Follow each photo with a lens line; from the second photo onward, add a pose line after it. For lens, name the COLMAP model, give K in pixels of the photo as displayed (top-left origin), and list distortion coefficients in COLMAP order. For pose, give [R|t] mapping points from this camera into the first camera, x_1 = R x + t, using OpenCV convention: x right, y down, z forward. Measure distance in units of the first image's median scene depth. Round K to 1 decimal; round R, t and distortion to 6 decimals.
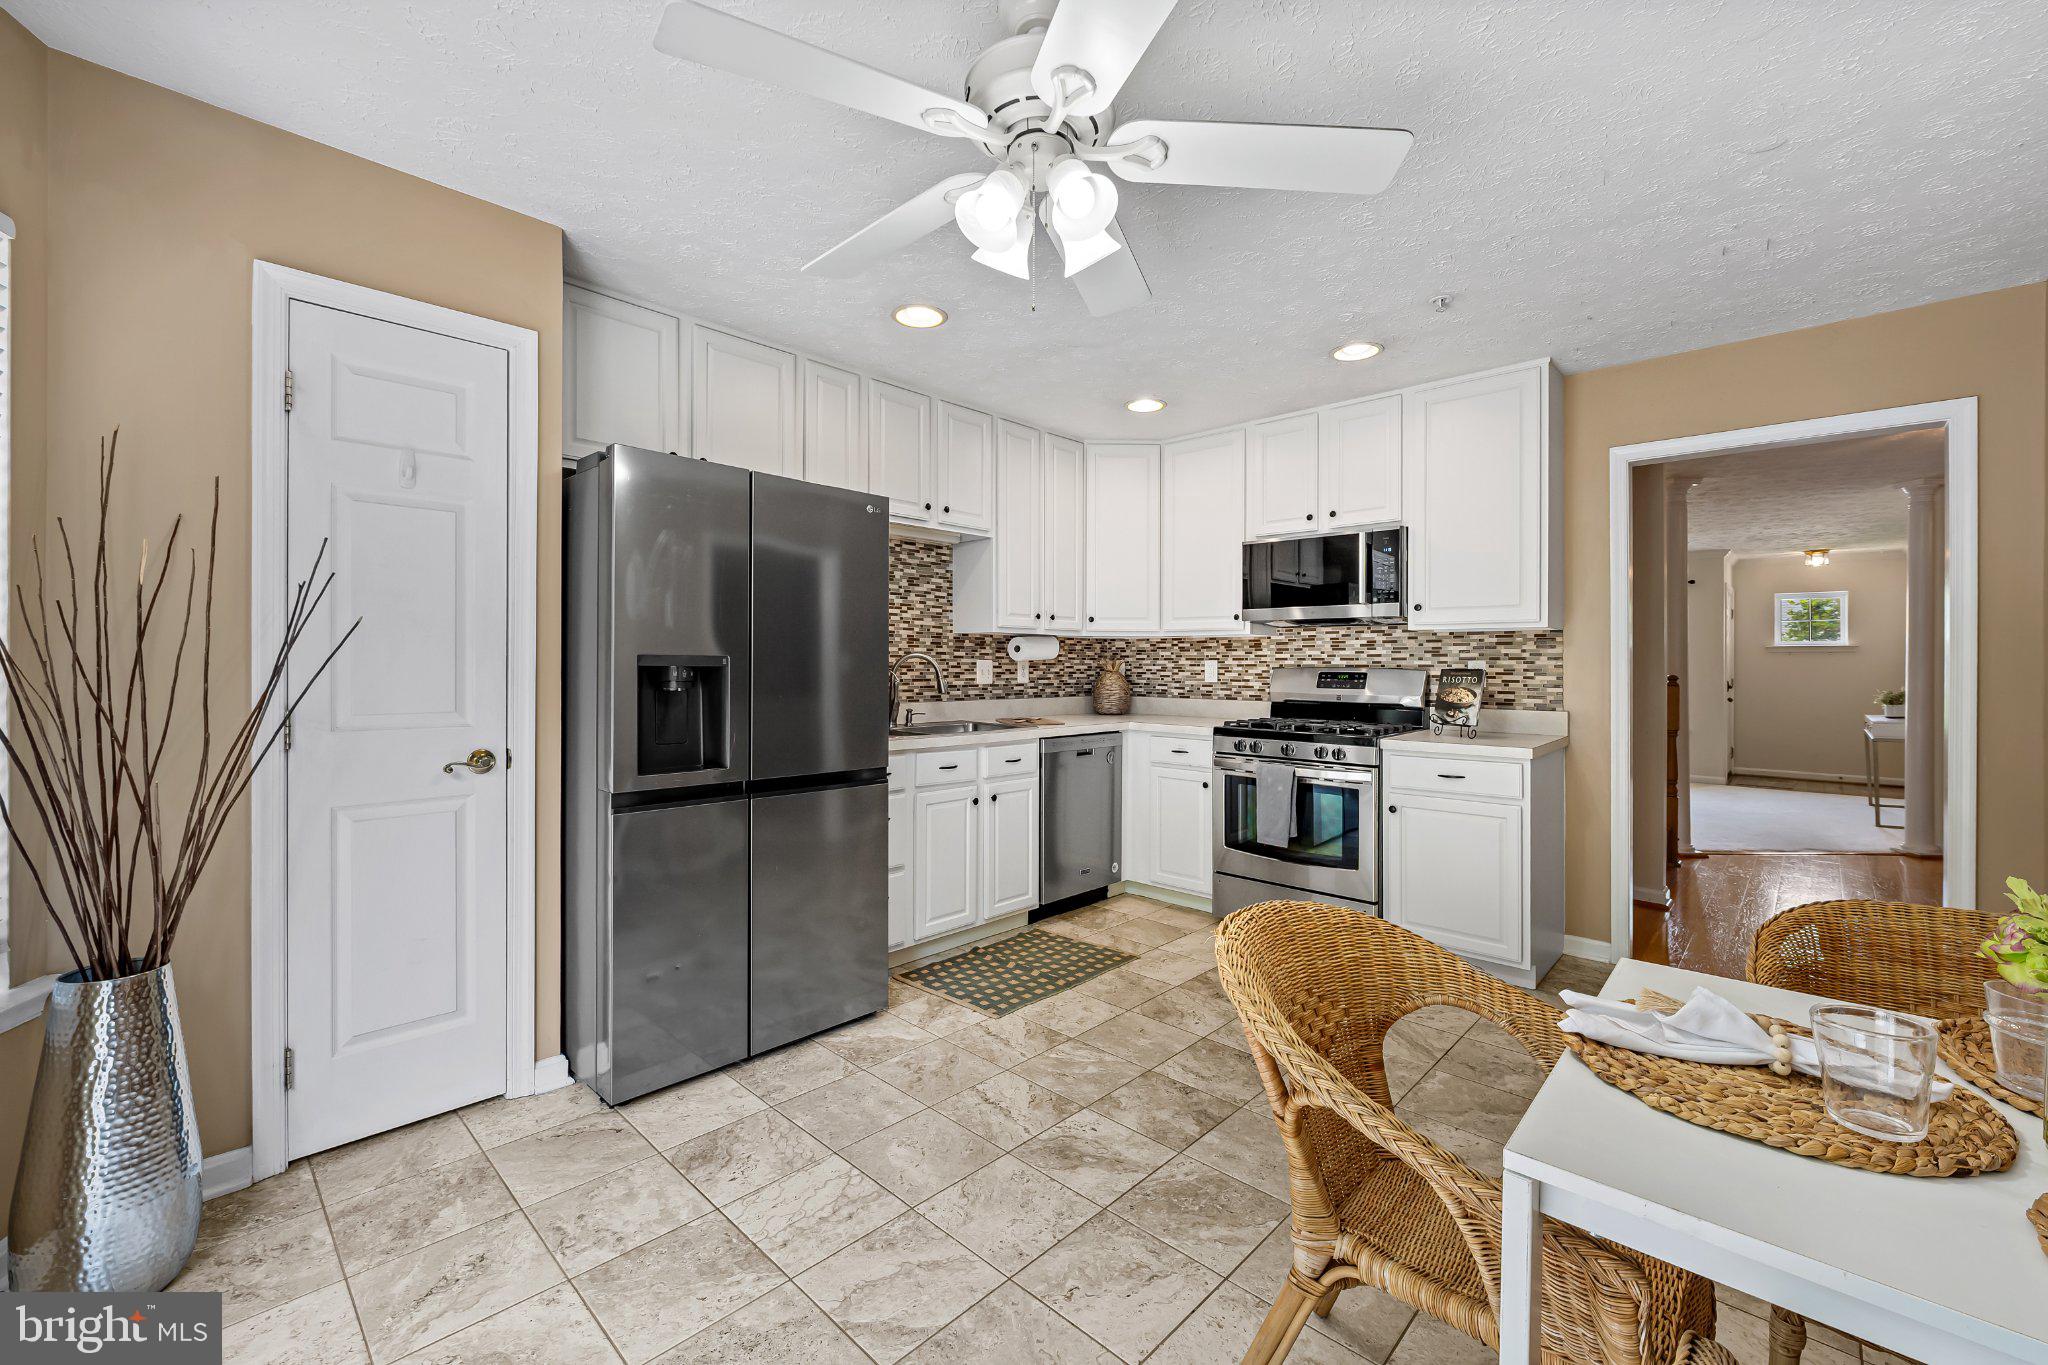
lens RADIAL K [[834.8, 0, 1022.5], [0, 834.8, 656.8], [0, 0, 1]] dist [-0.002995, -0.000337]
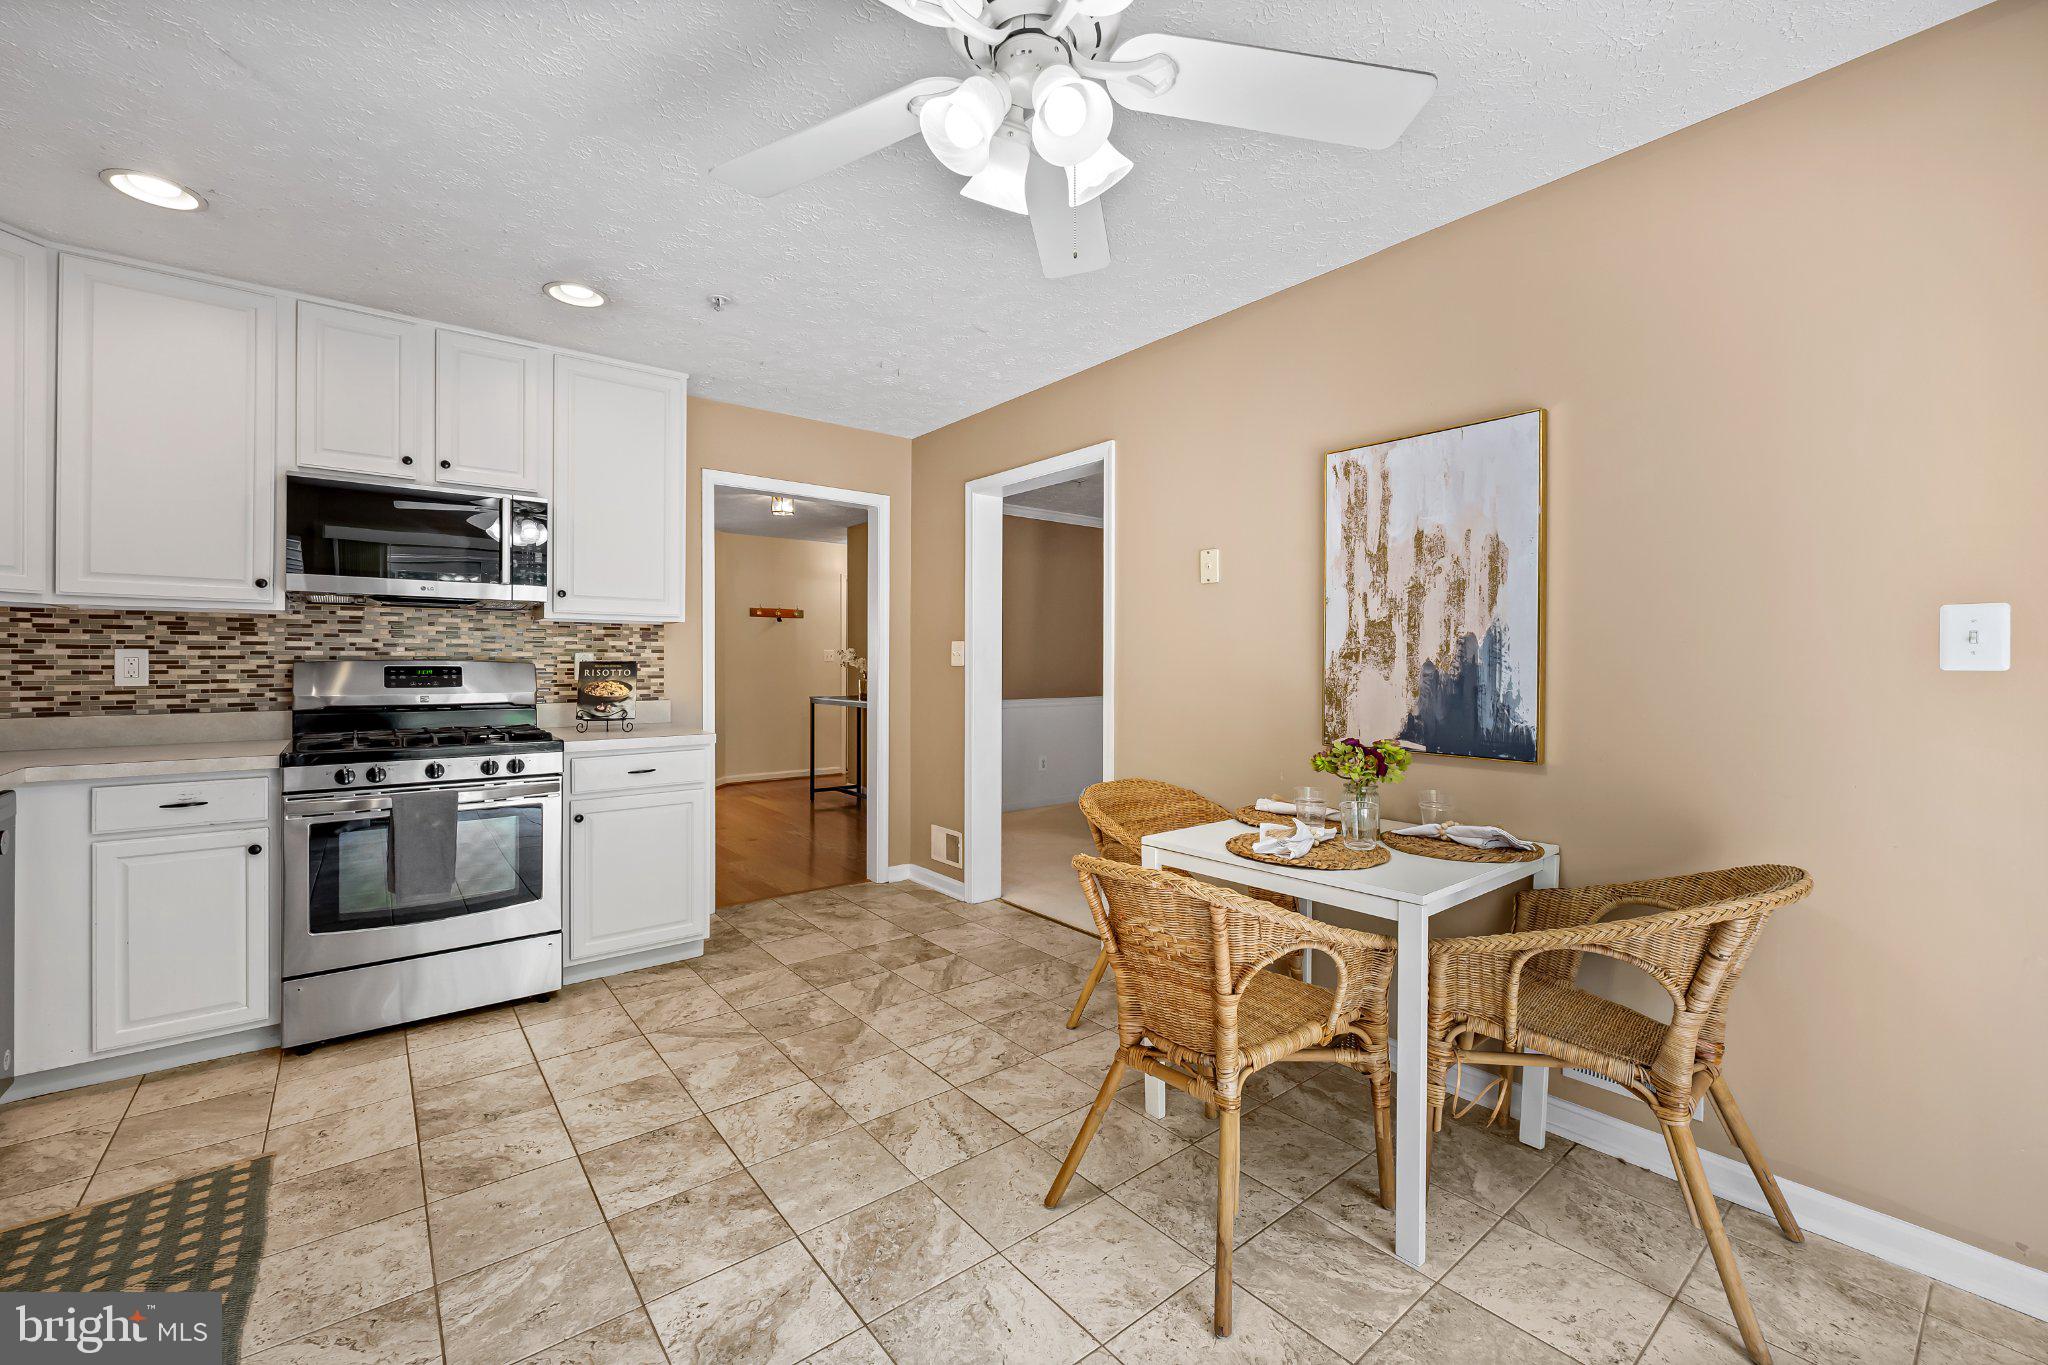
lens RADIAL K [[834.8, 0, 1022.5], [0, 834.8, 656.8], [0, 0, 1]] dist [-0.002995, -0.000337]
pose [[0.132859, 0.000223, 0.991135, -0.322626], [-0.010535, 0.999944, 0.001187, 0.002831], [-0.991079, -0.010599, 0.132854, 0.350197]]
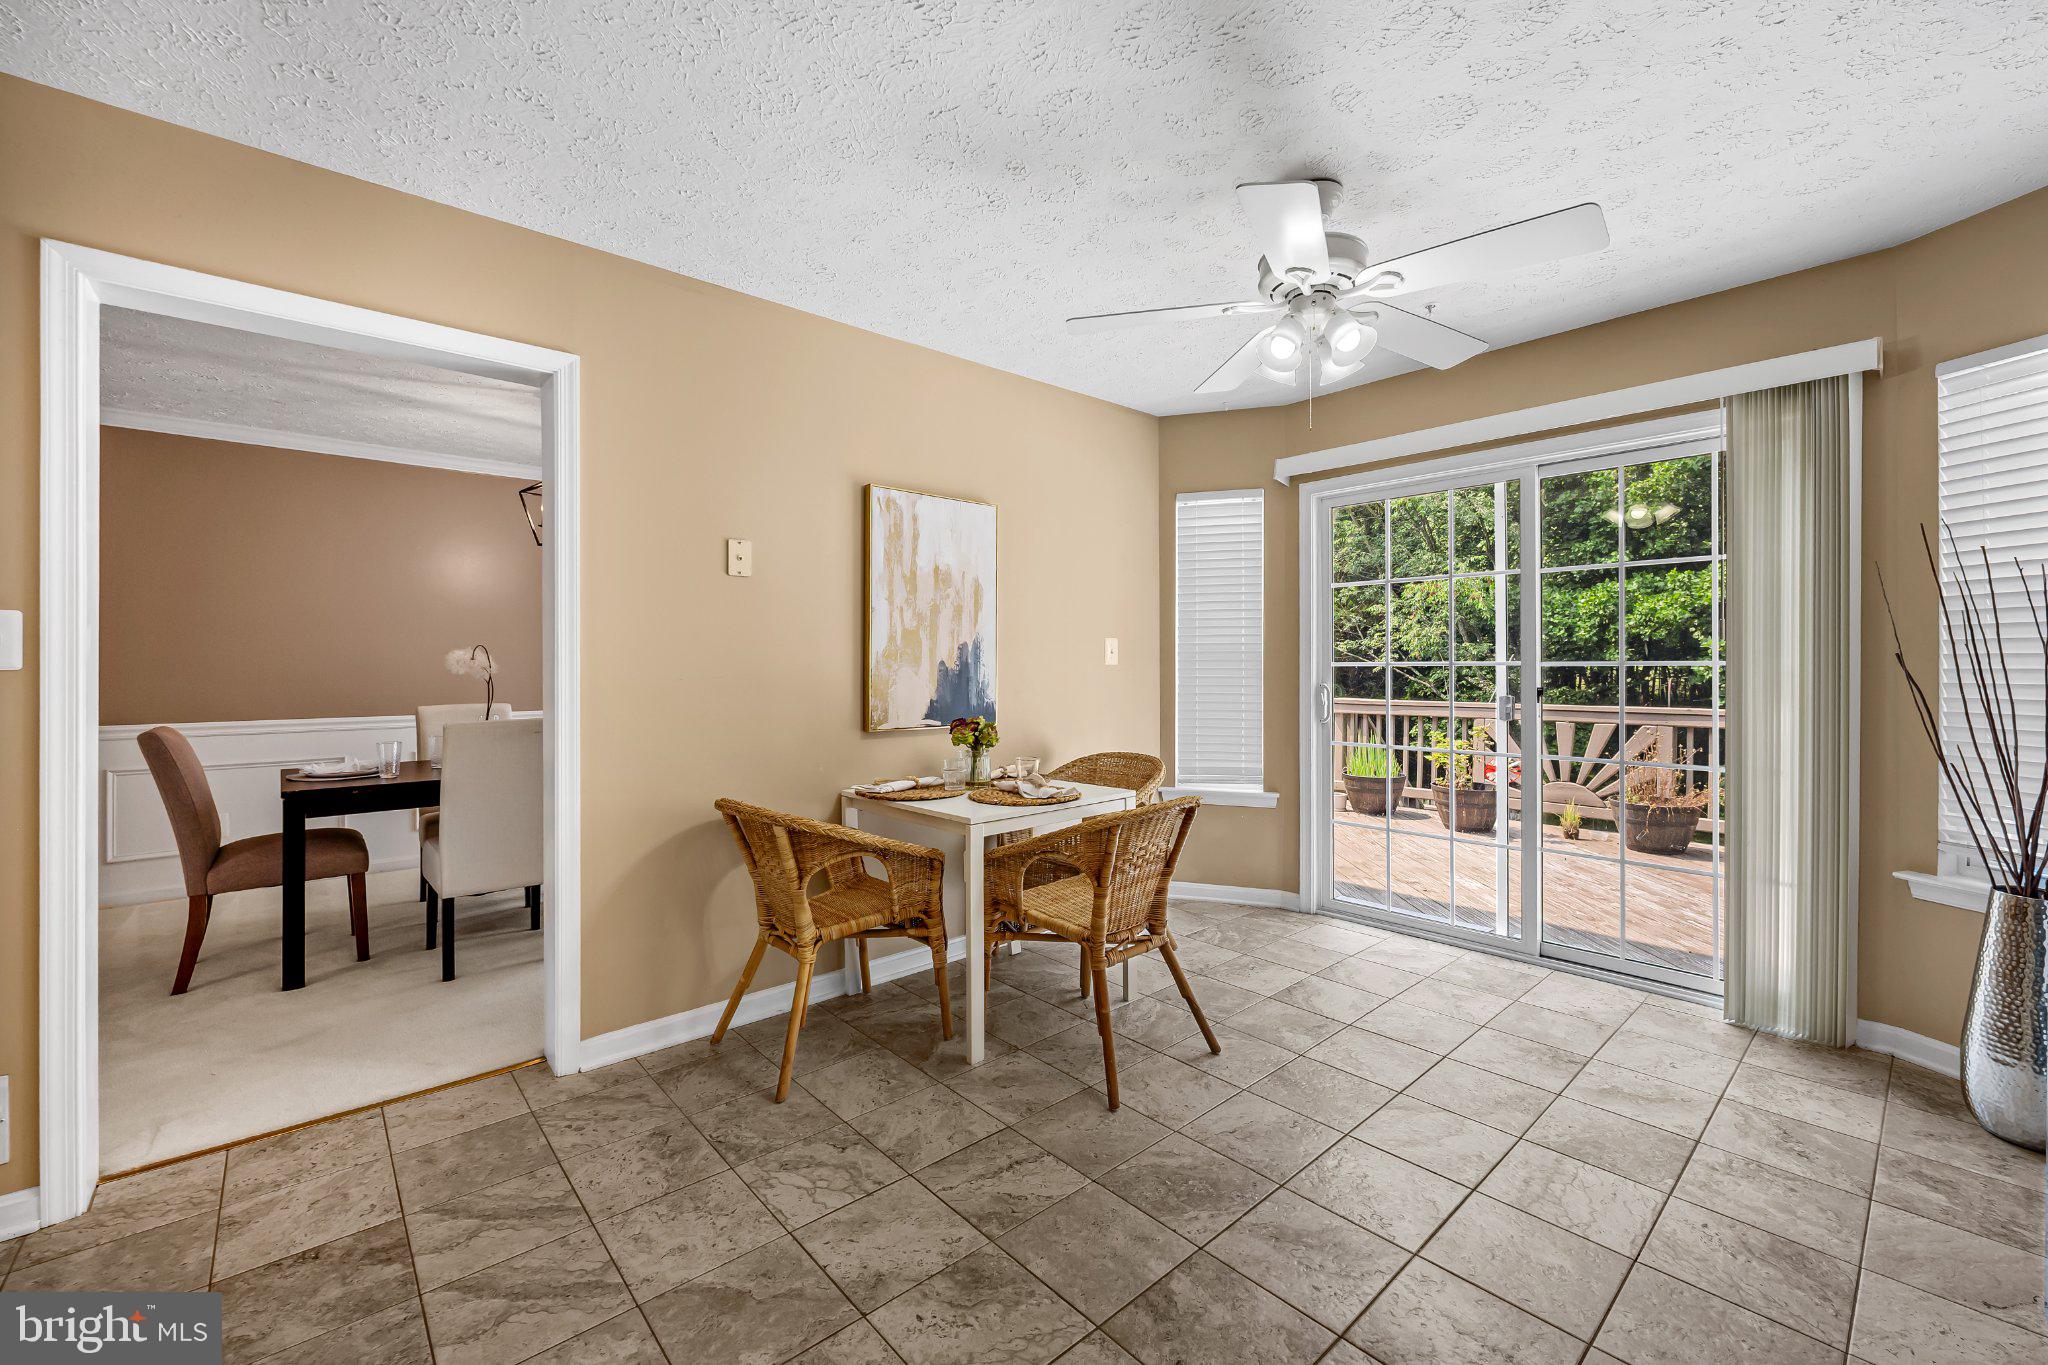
lens RADIAL K [[830.8, 0, 1022.9], [0, 830.8, 668.1], [0, 0, 1]] dist [-0.006397, 0.000270]
pose [[-0.996336, -0.003302, 0.085462, 0.155211], [-0.003516, 0.999991, -0.002352, 0.012692], [-0.085454, -0.002644, -0.996339, 0.959154]]
